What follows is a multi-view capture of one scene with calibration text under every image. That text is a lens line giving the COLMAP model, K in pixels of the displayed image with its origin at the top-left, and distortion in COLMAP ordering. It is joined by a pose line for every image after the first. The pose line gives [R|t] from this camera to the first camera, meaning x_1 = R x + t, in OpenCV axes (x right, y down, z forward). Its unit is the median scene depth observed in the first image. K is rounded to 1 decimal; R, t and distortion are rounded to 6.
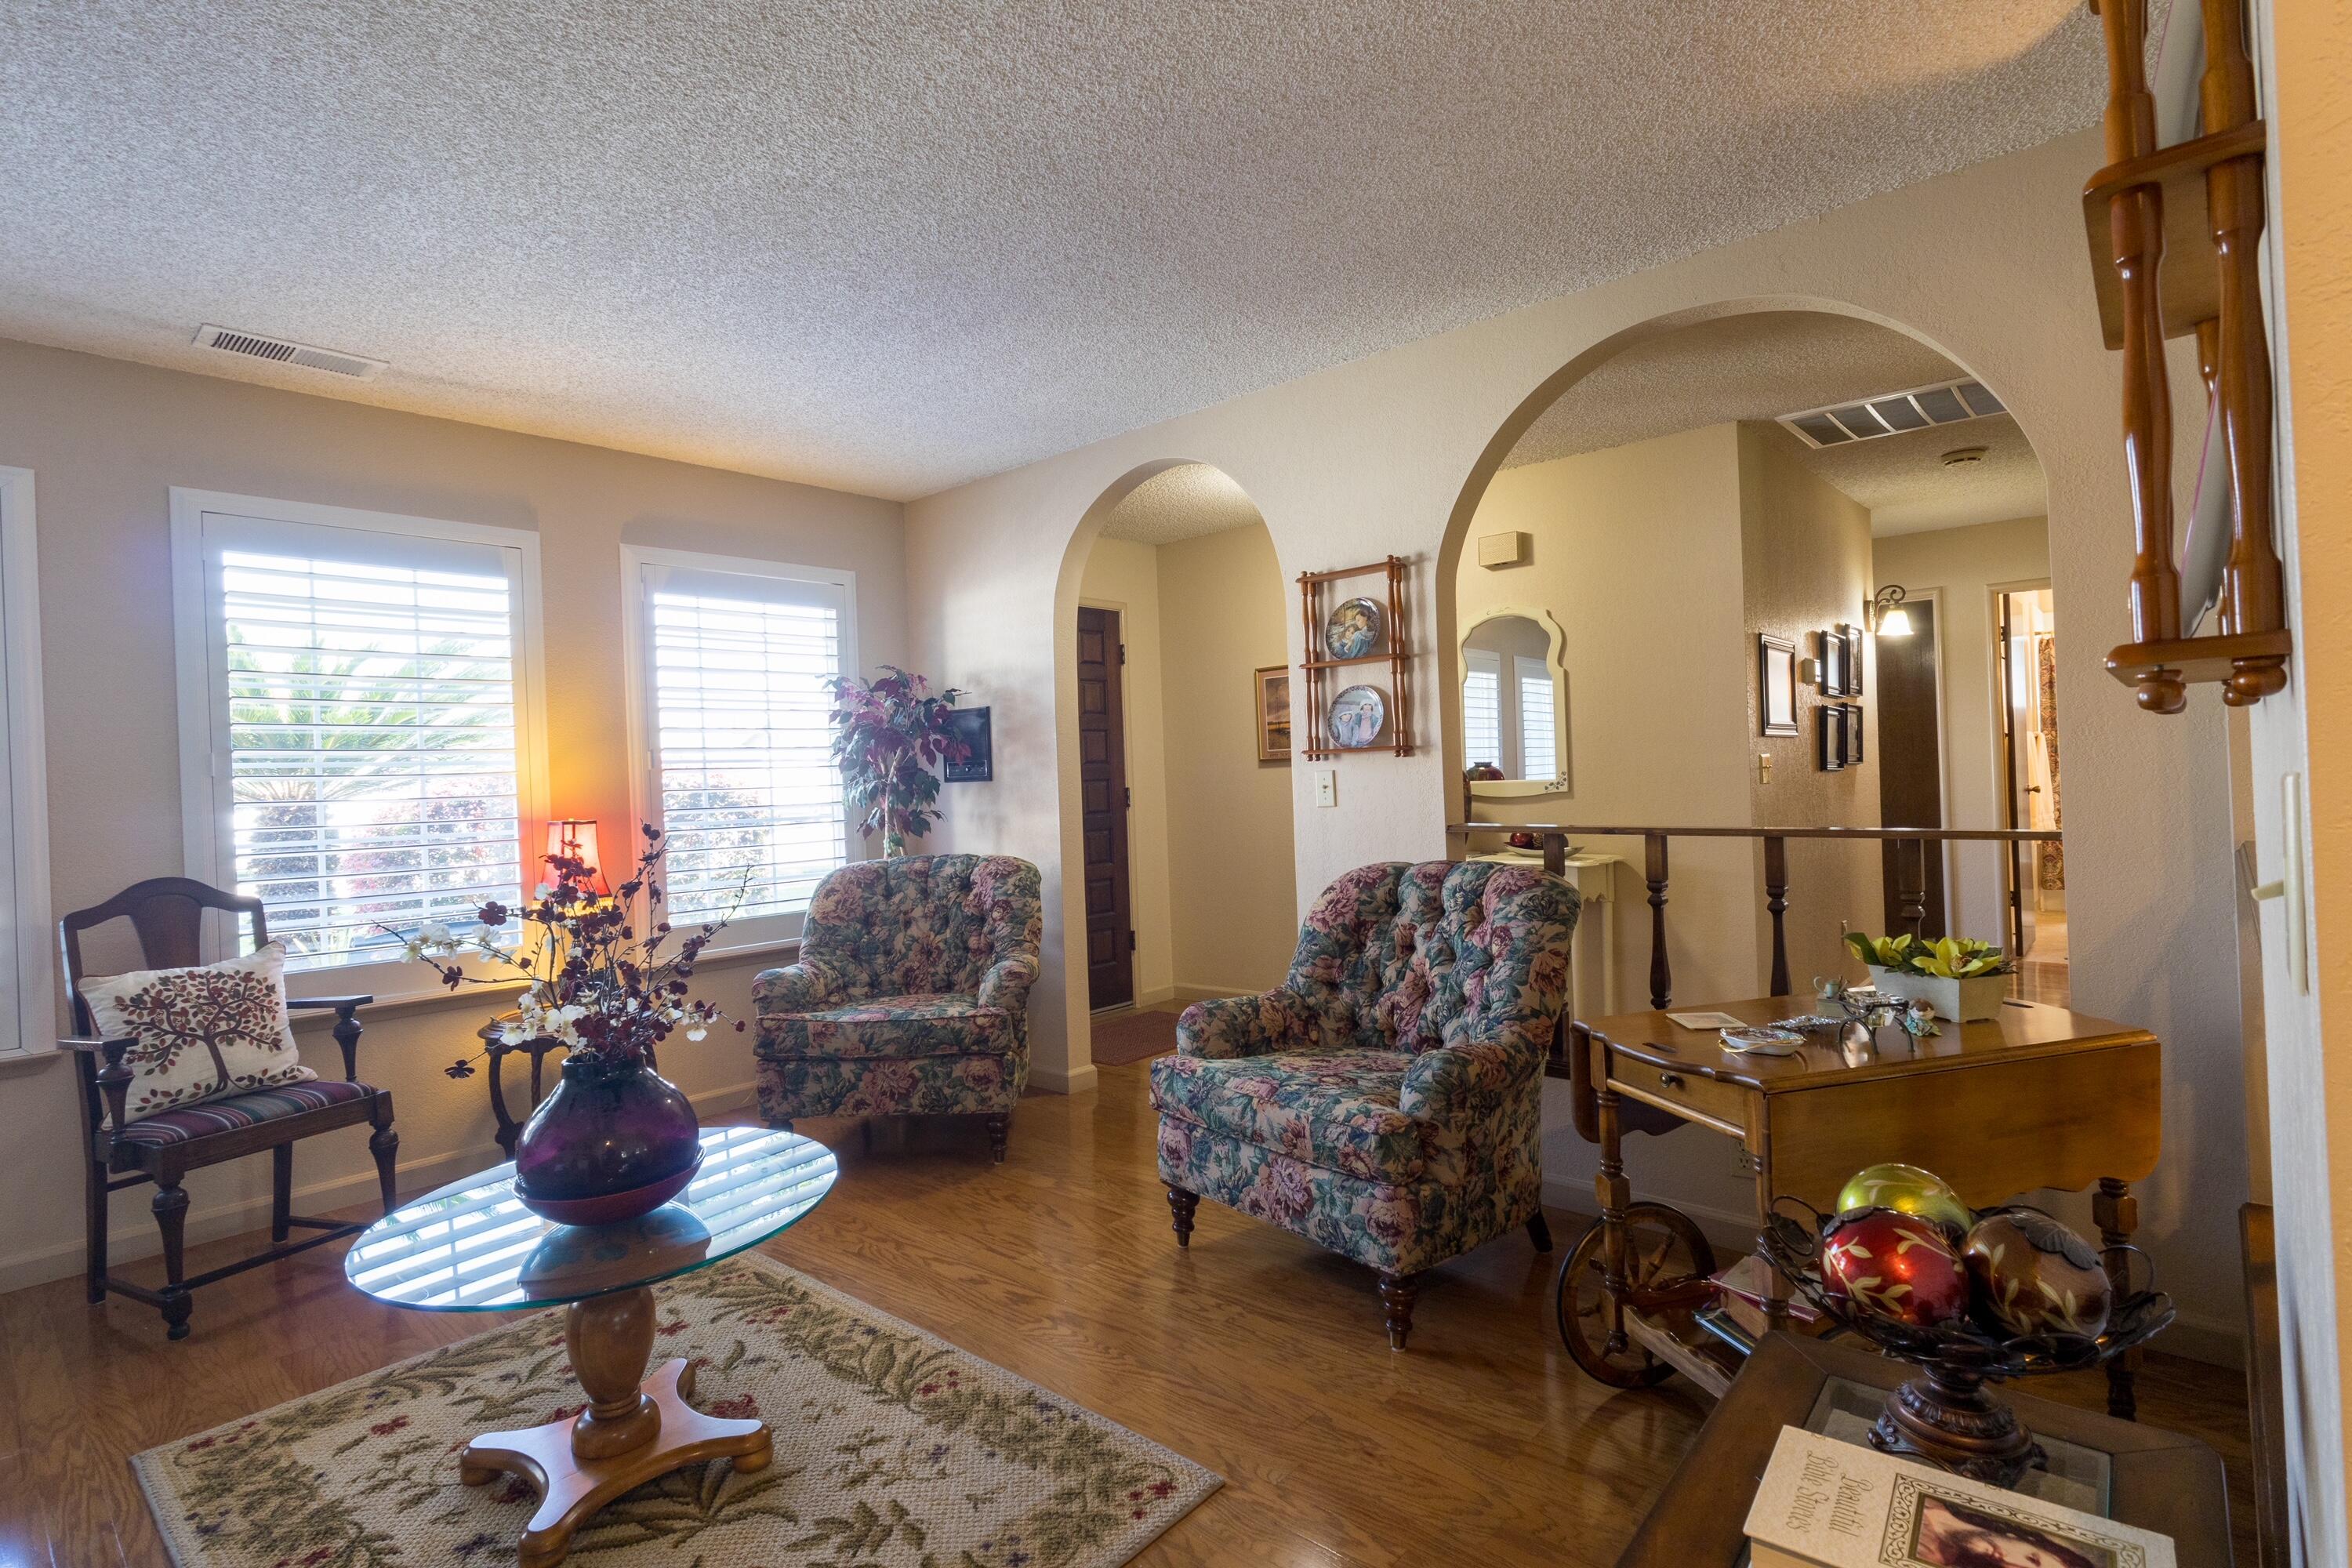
lens RADIAL K [[1146.4, 0, 1178.7], [0, 1146.4, 779.5], [0, 0, 1]] dist [-0.000282, 0.000149]
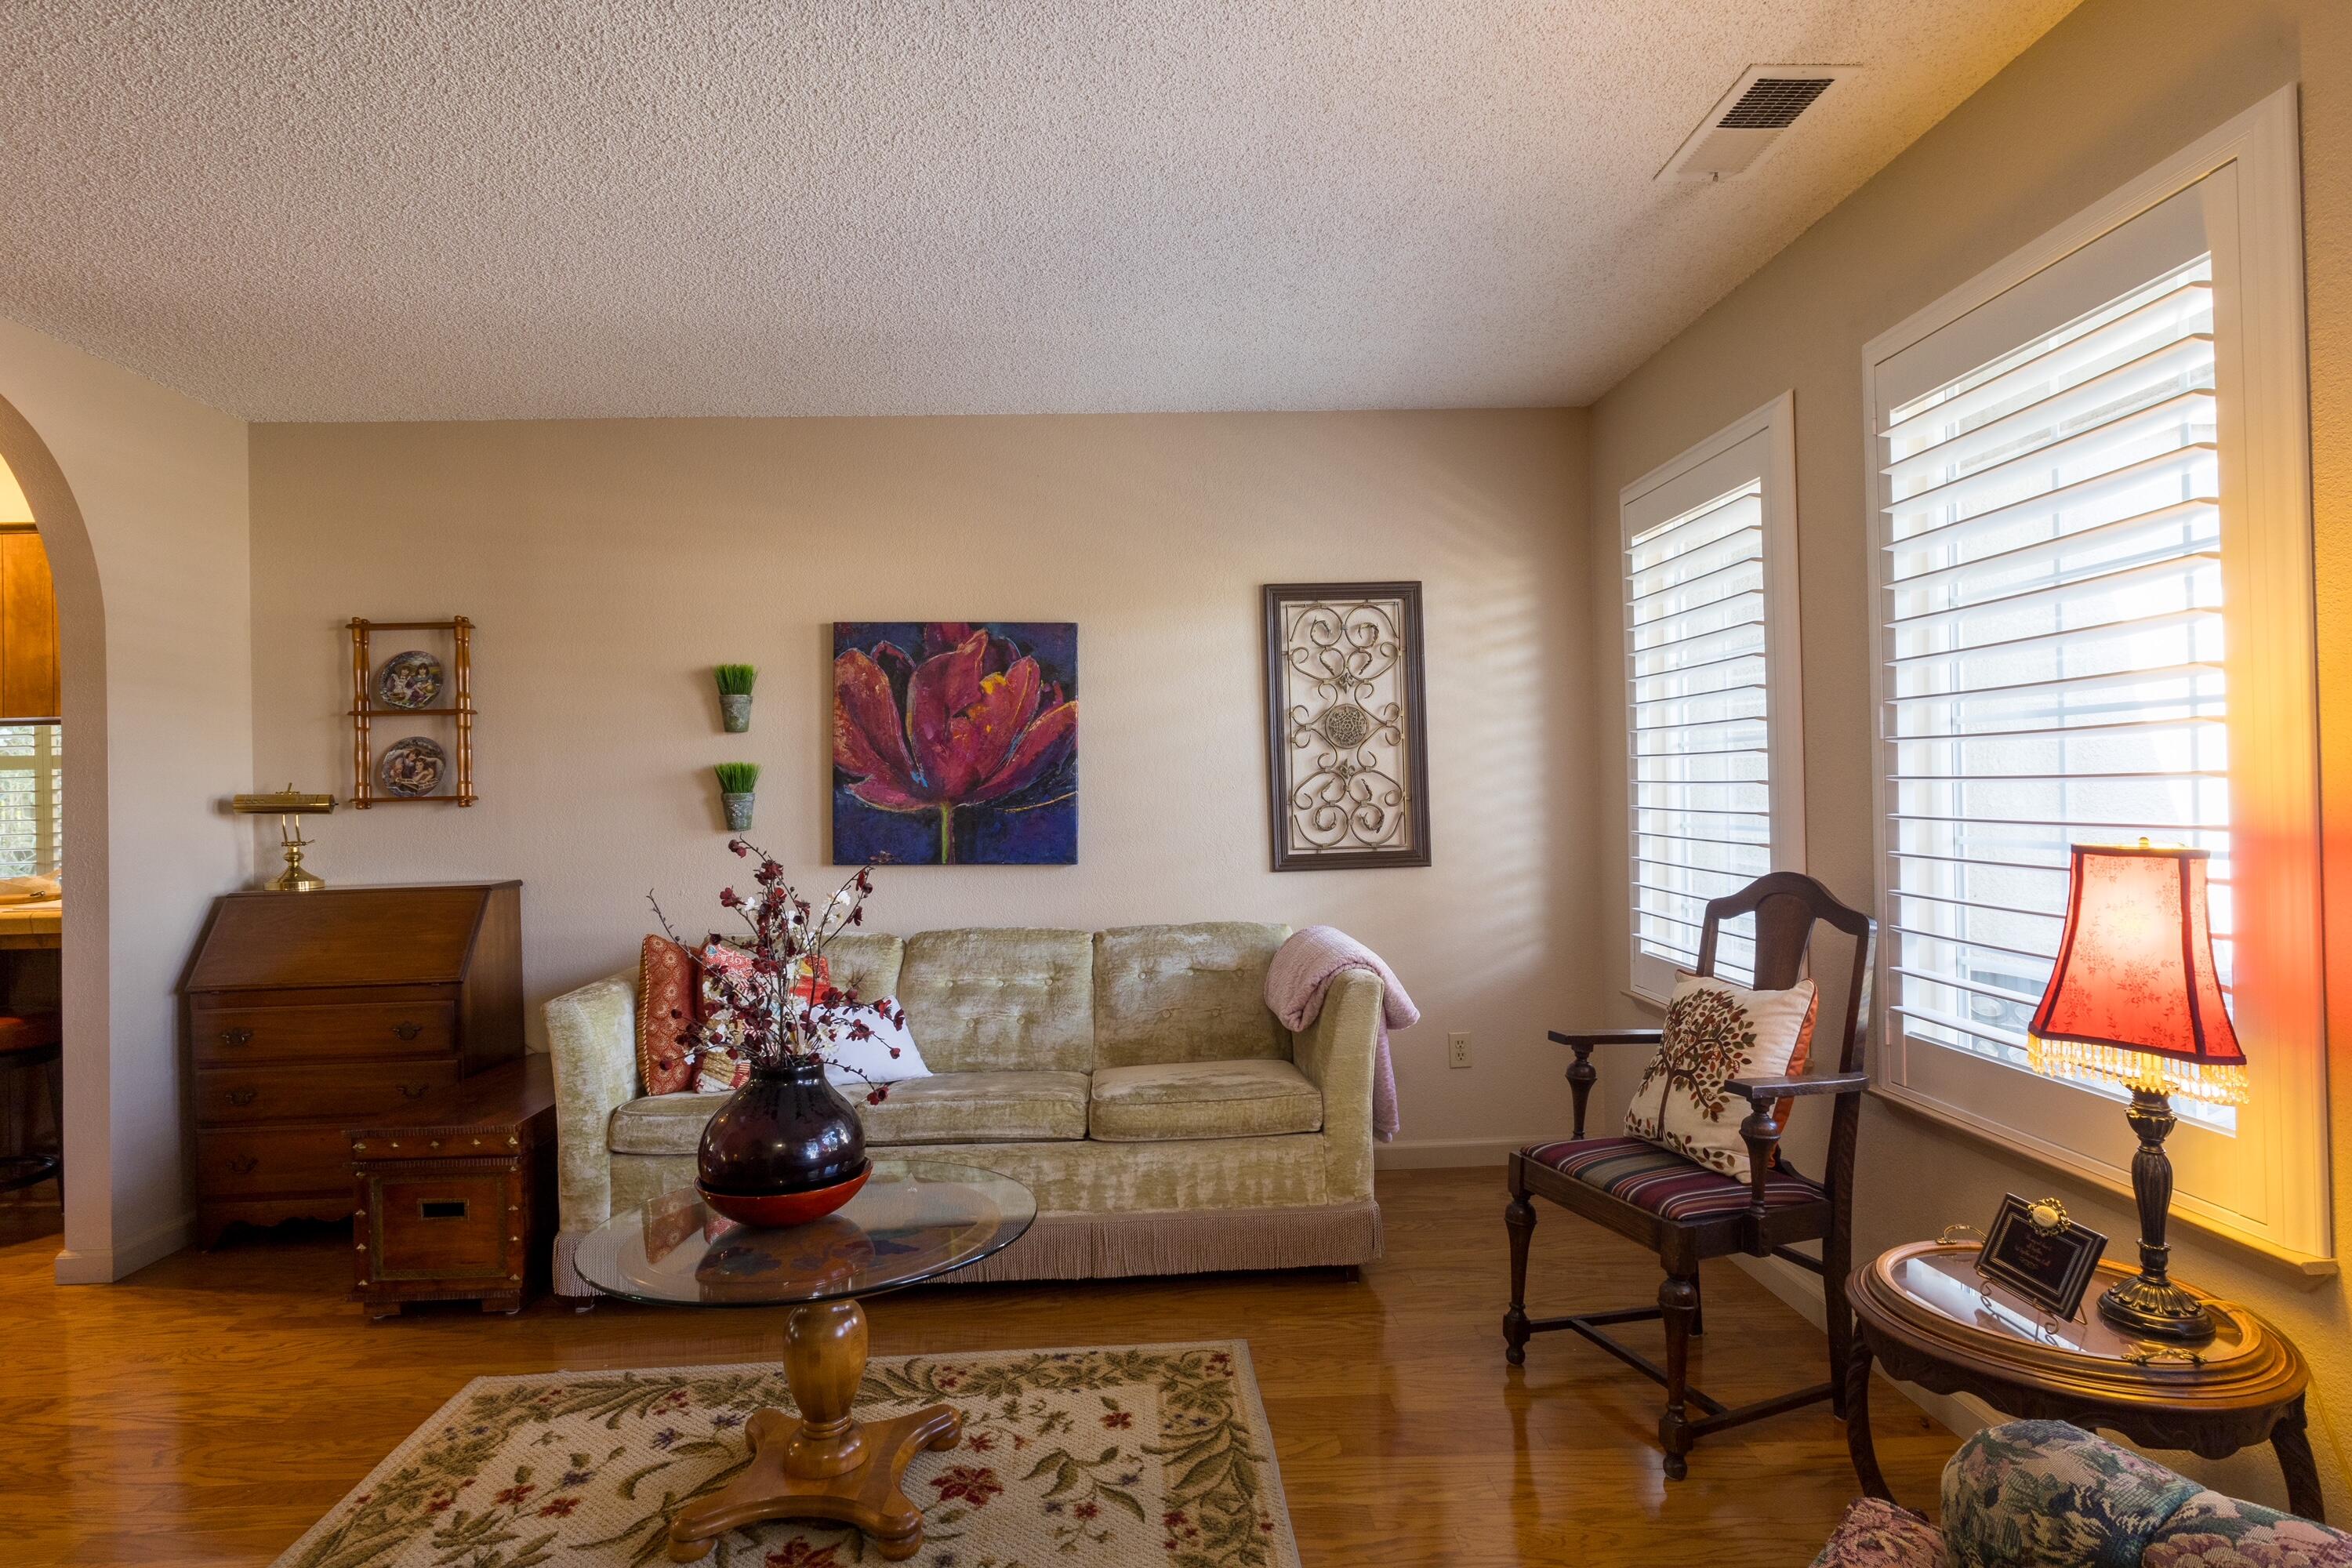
lens RADIAL K [[1239.9, 0, 1166.4], [0, 1239.9, 784.0], [0, 0, 1]] dist [0.002989, 0.000952]
pose [[-0.719025, 0.045278, -0.693508, 0.008342], [0.044921, 0.998817, 0.018636, -0.008400], [0.693531, -0.017753, -0.720208, 1.179435]]
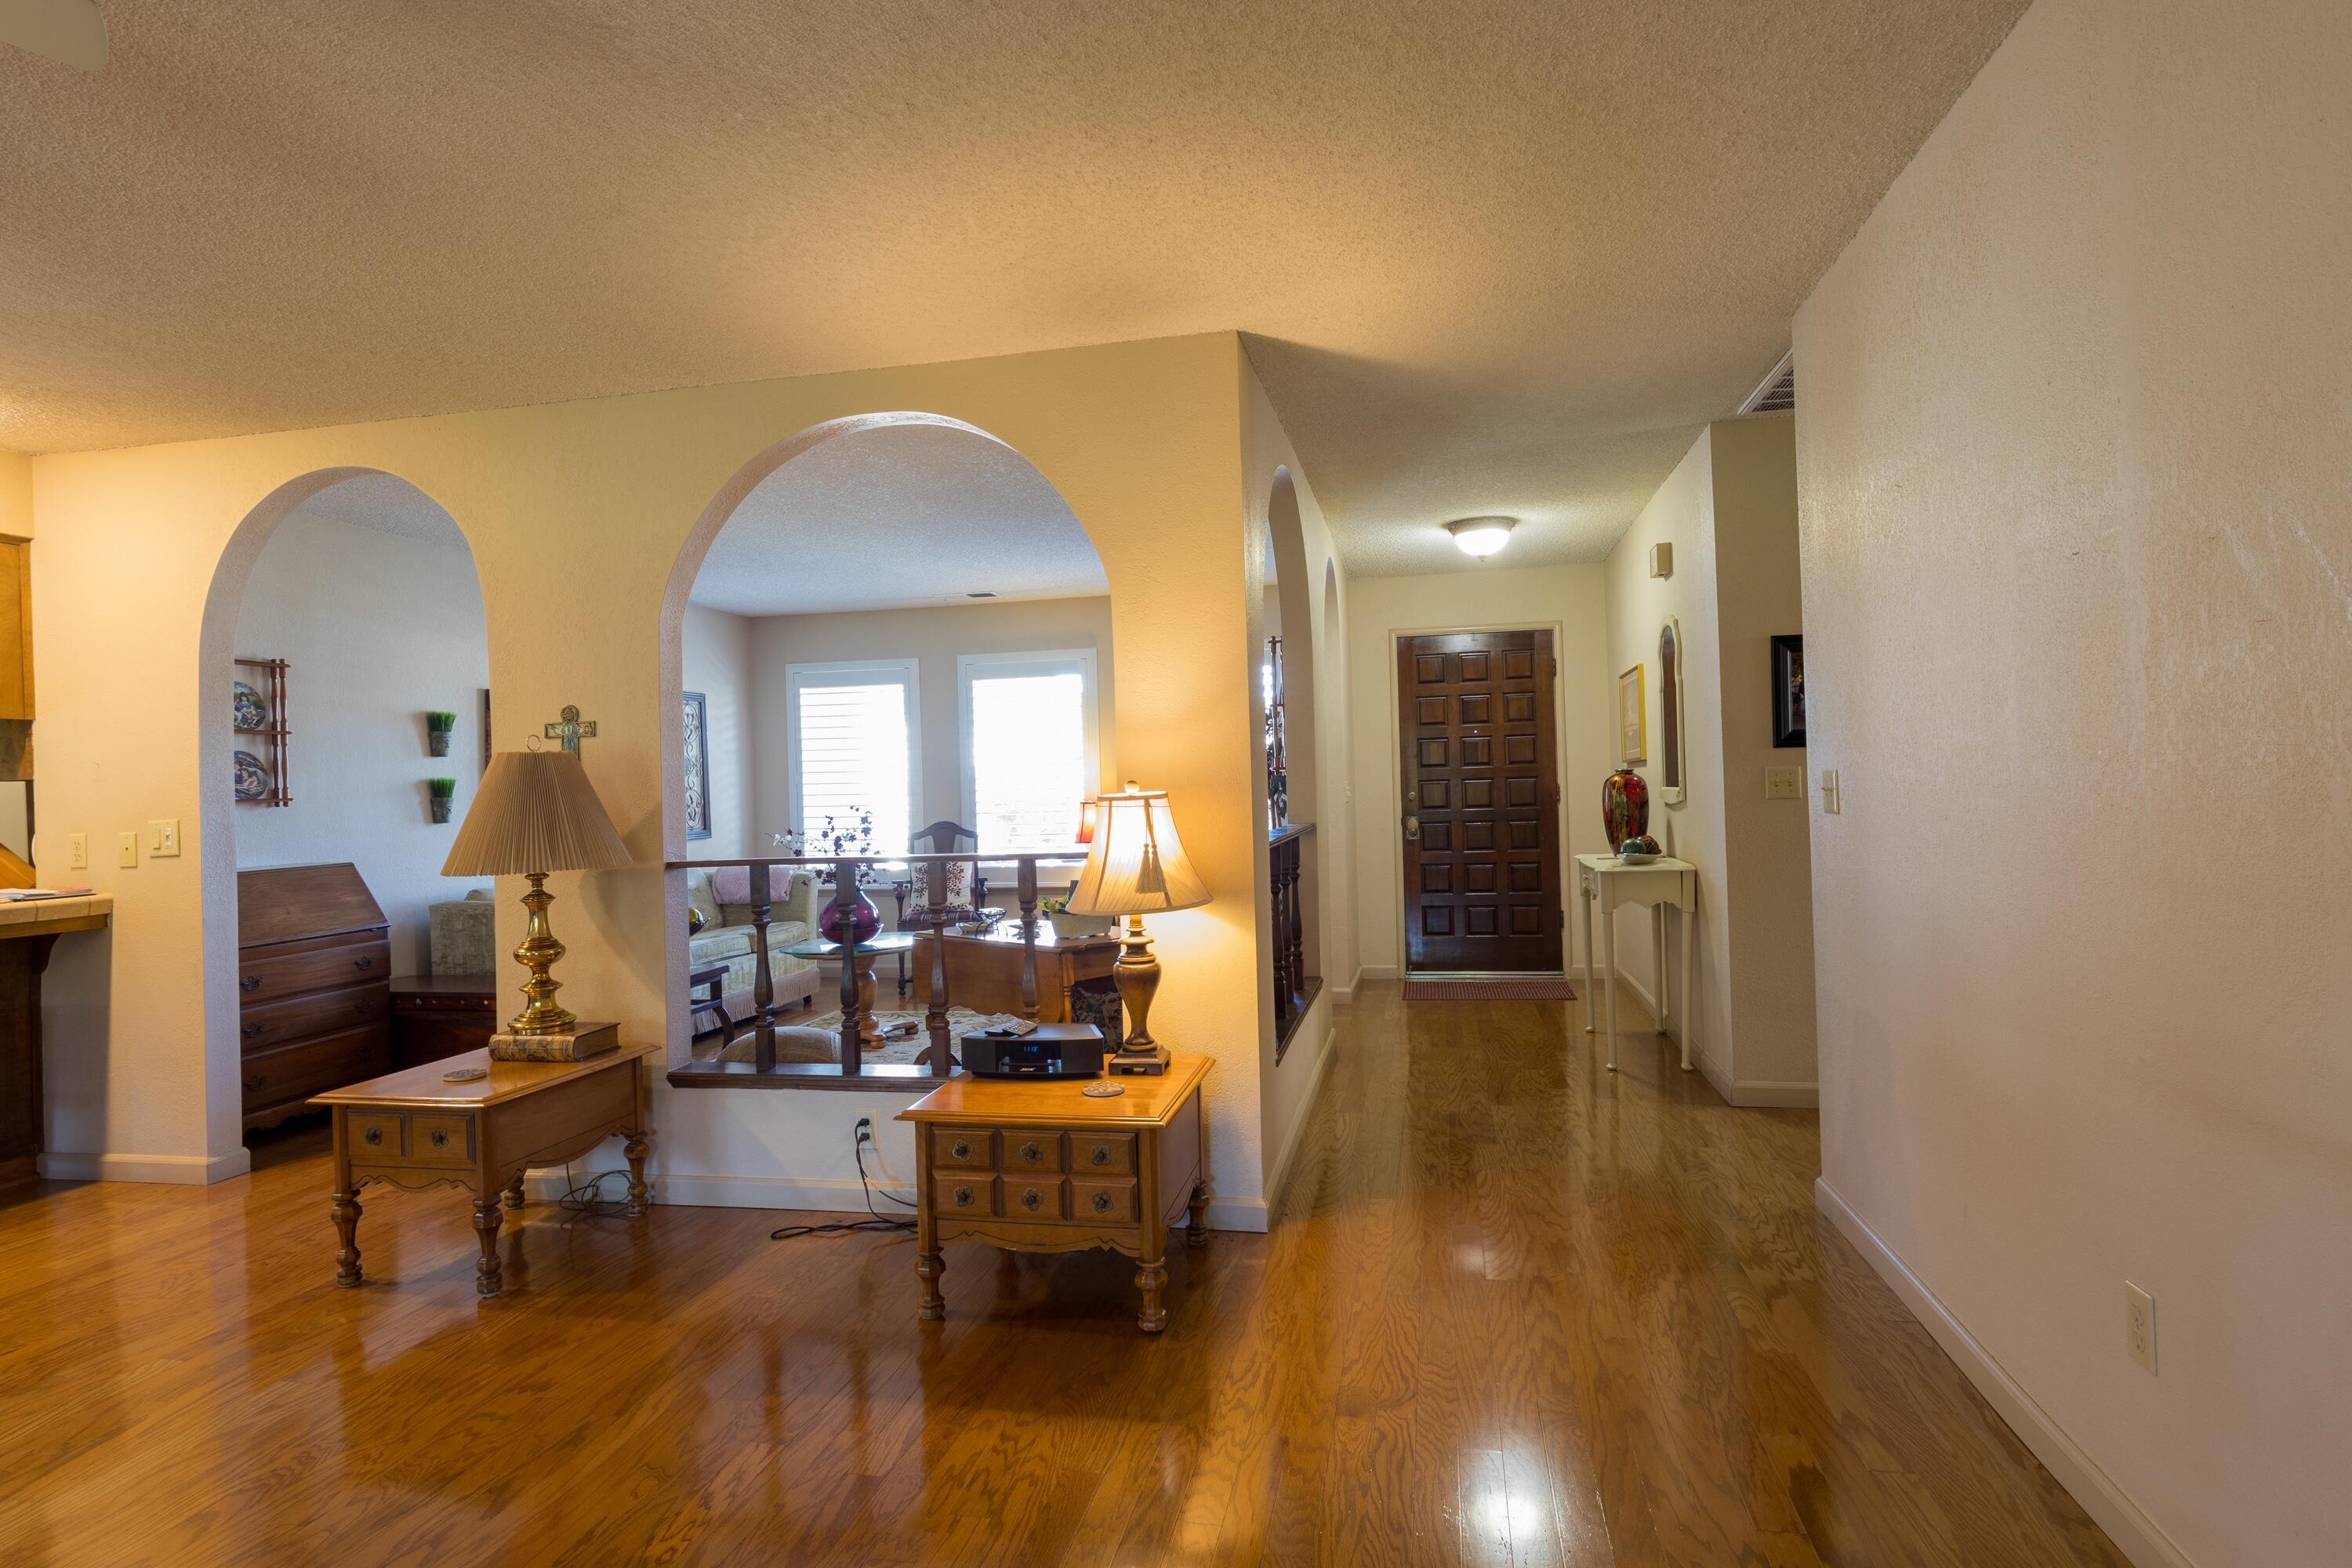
lens RADIAL K [[1236.9, 0, 1176.0], [0, 1236.9, 784.0], [0, 0, 1]] dist [-0.003982, 0.000697]
pose [[0.493137, 0.016915, -0.869787, 1.460806], [0.009701, 0.999642, 0.024941, -0.048286], [0.869898, -0.020737, 0.492796, 0.122211]]
